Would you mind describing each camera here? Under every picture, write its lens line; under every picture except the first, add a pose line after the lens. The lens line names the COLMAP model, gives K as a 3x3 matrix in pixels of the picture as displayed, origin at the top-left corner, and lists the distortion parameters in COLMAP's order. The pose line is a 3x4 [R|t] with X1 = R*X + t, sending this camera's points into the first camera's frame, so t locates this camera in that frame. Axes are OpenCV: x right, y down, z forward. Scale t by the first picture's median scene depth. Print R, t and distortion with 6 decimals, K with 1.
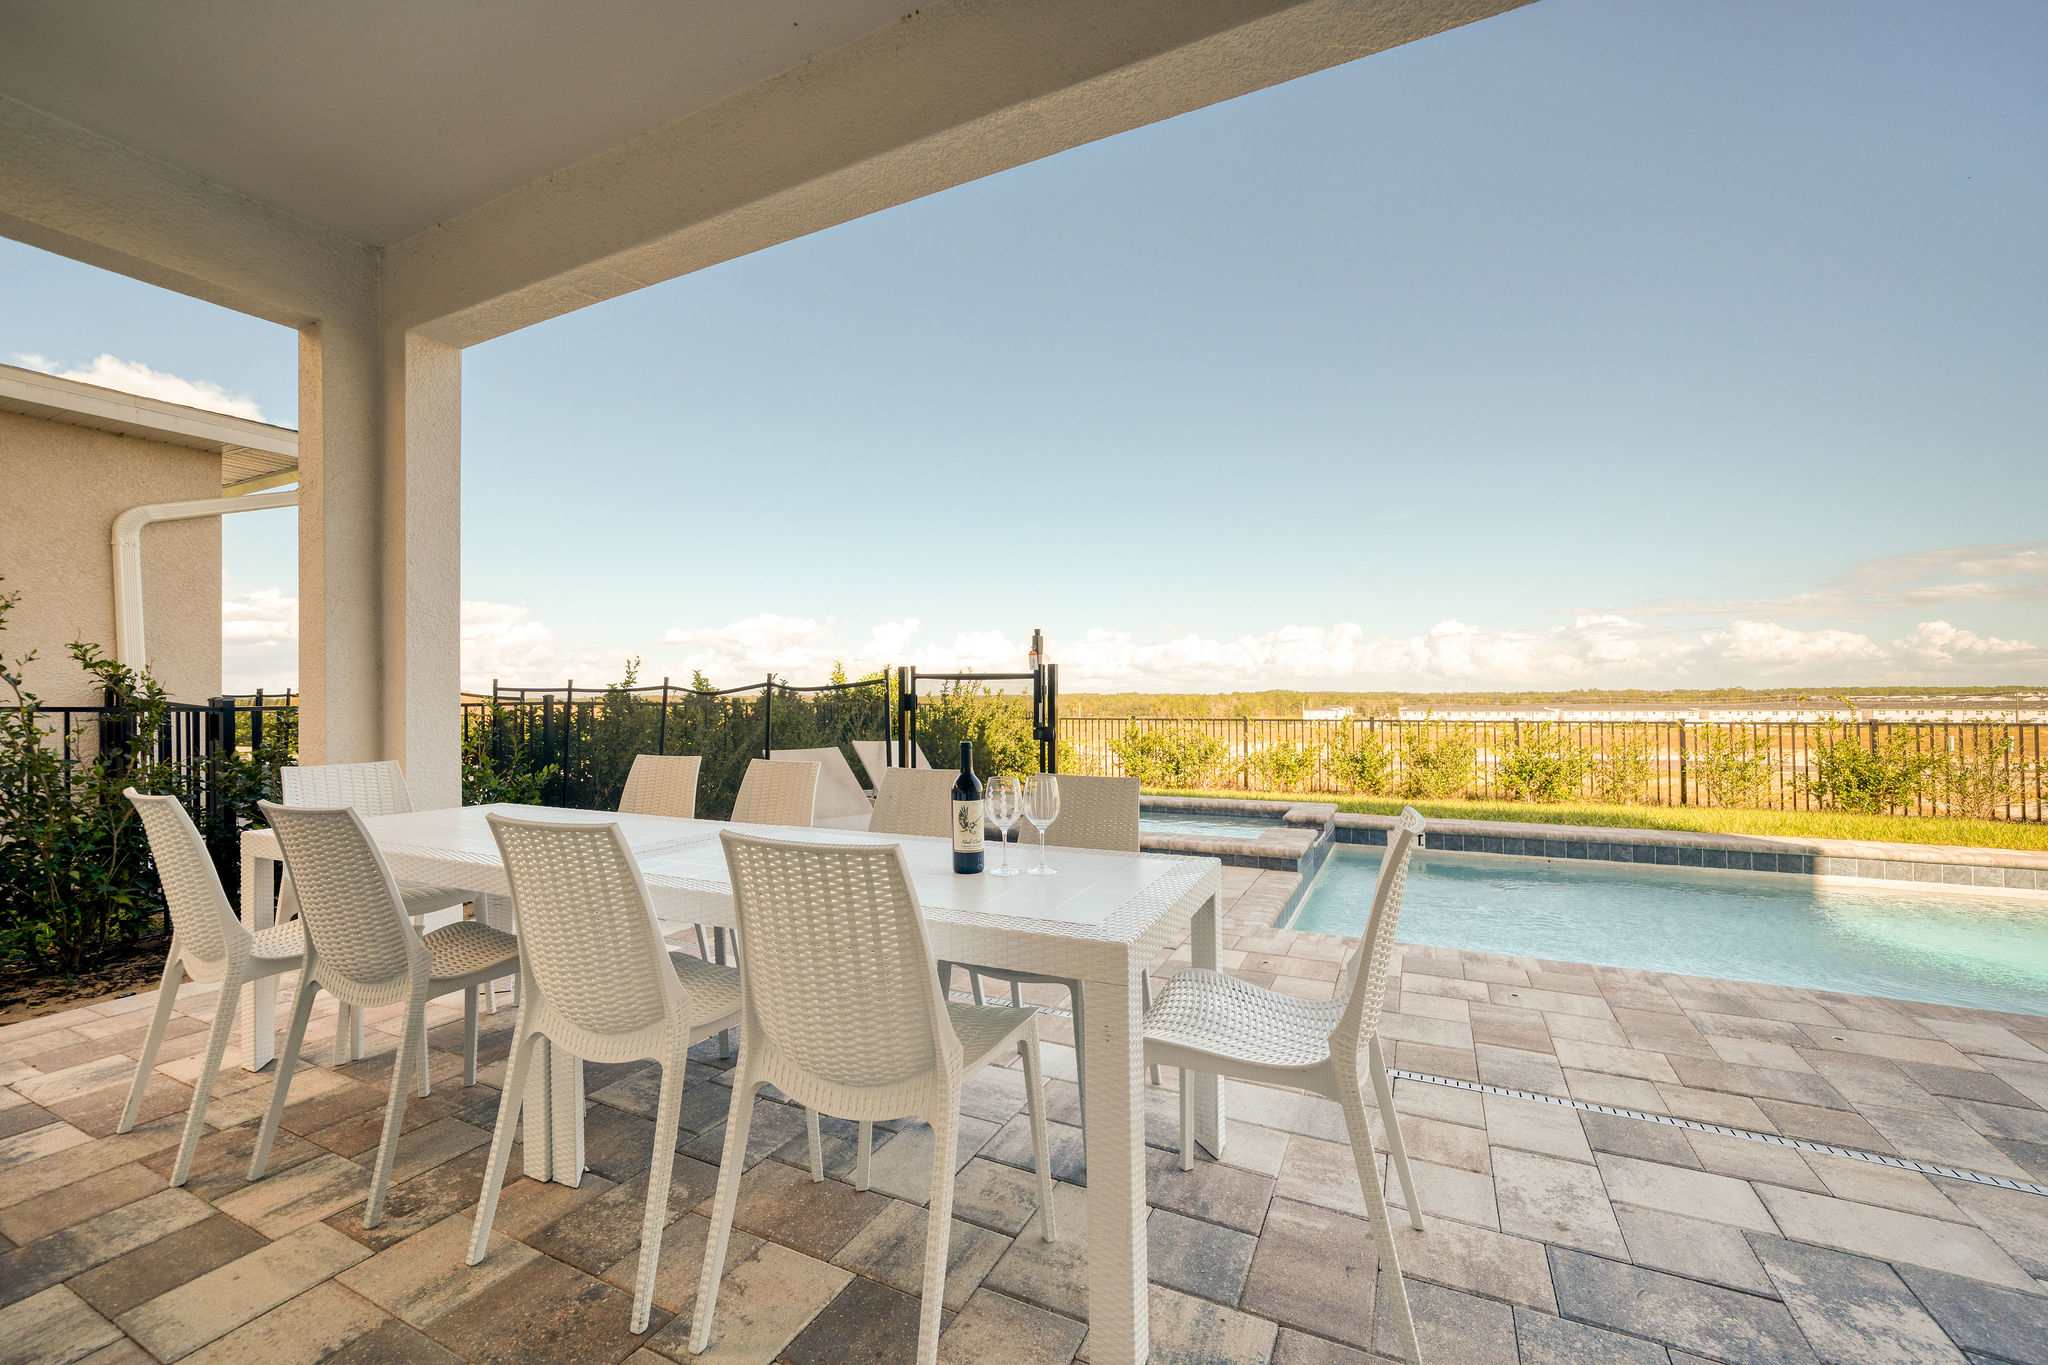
lens RADIAL K [[777.9, 0, 1034.4], [0, 777.9, 700.2], [0, 0, 1]] dist [-0.004806, 0.000307]
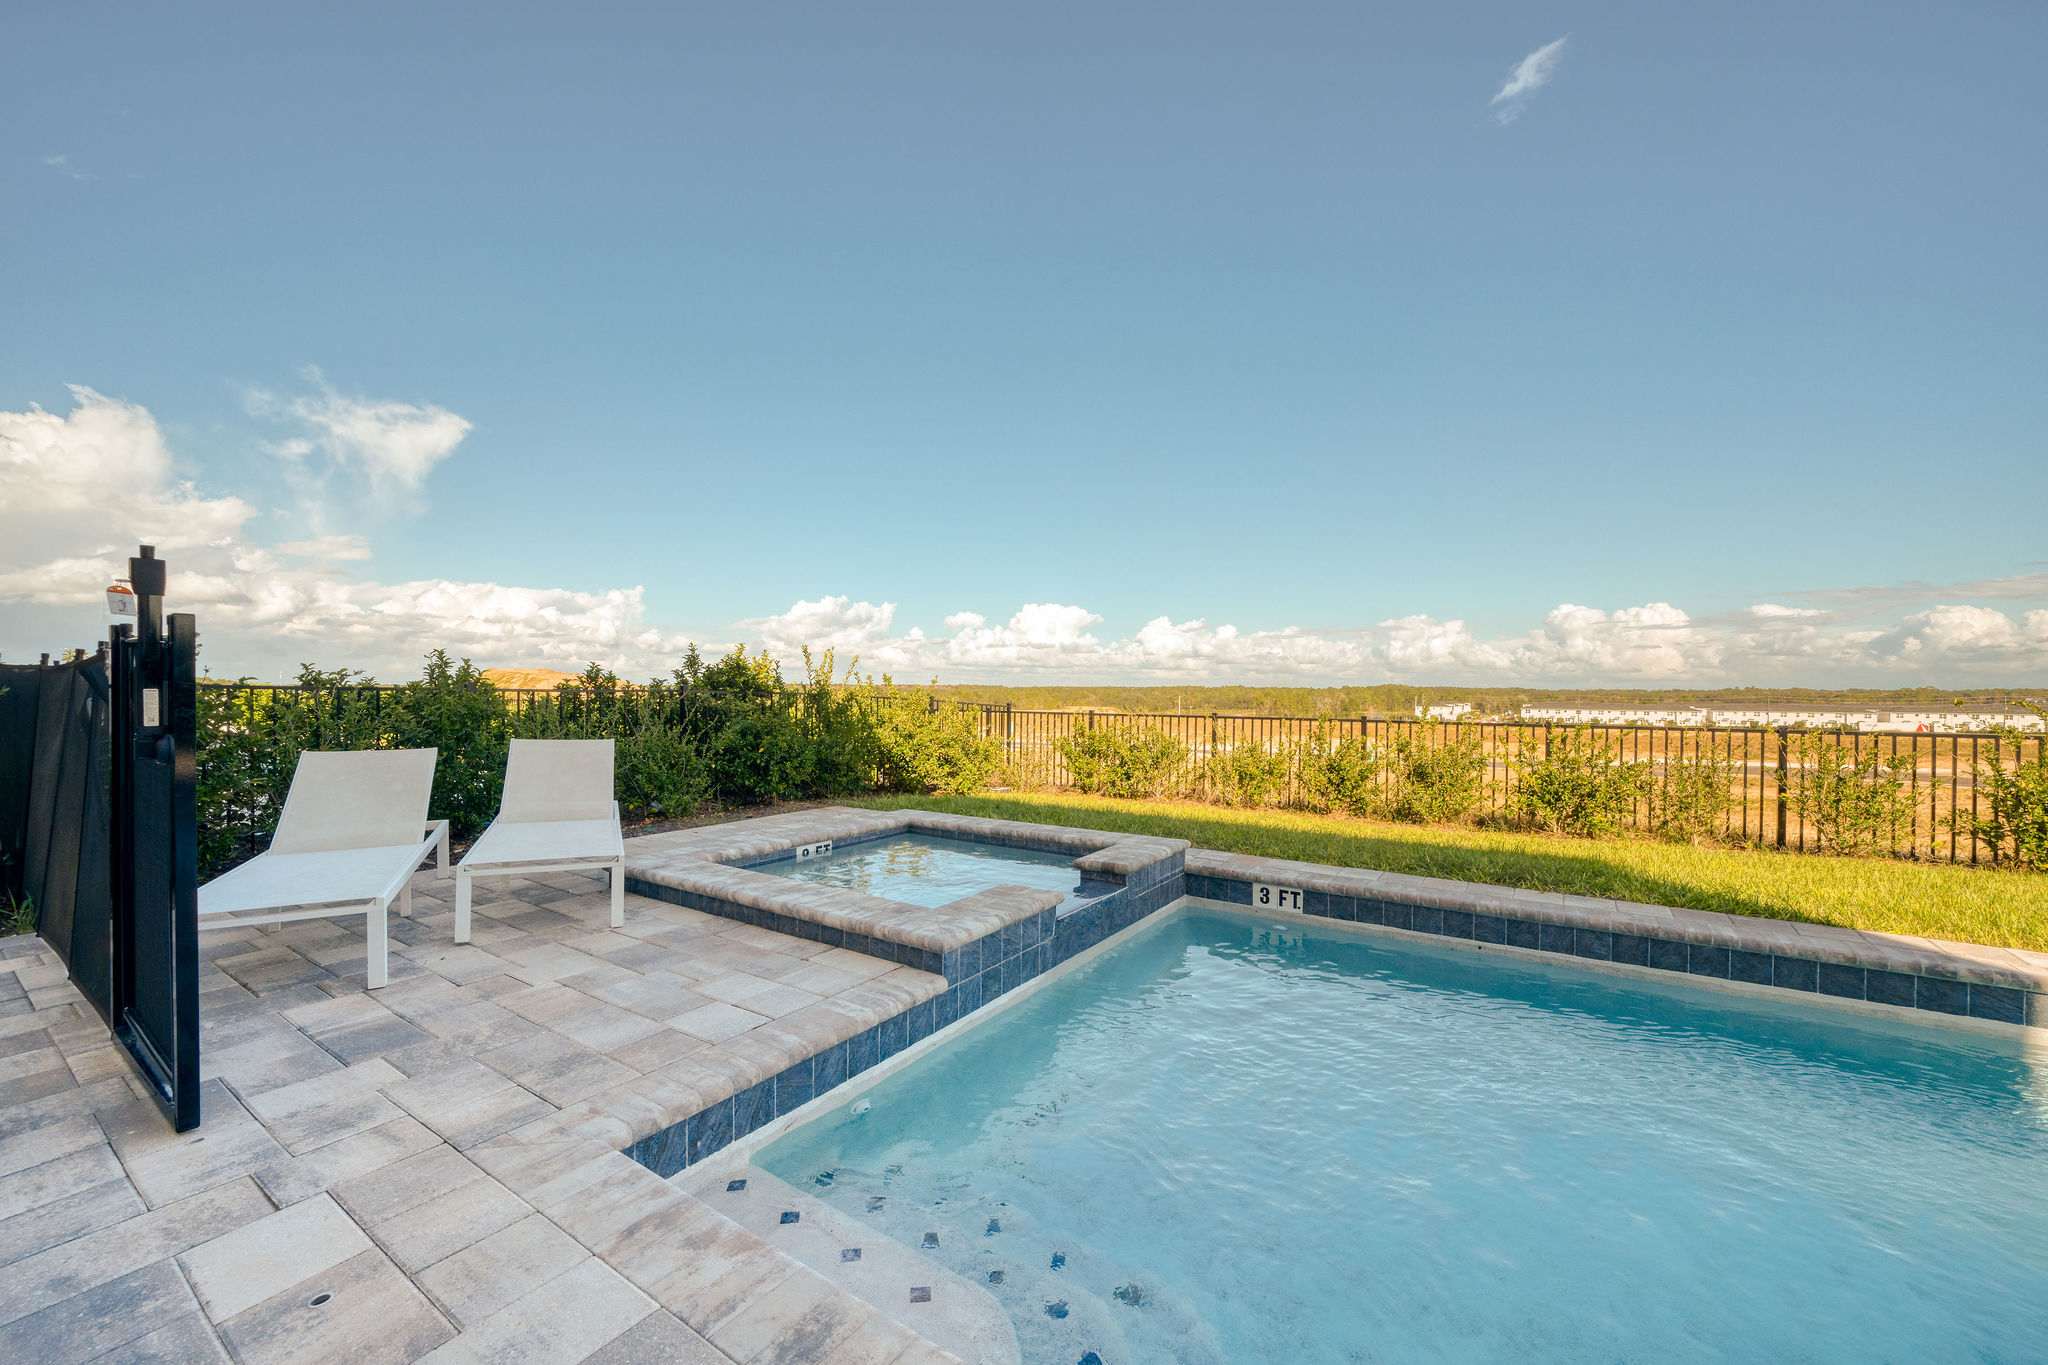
lens RADIAL K [[777.9, 0, 1030.5], [0, 777.9, 682.6], [0, 0, 1]] dist [-0.004806, 0.000307]
pose [[0.992232, 0.010613, -0.123952, 0.221347], [-0.012020, 0.999872, -0.010606, -0.000346], [0.123823, 0.012014, 0.992232, 0.187642]]
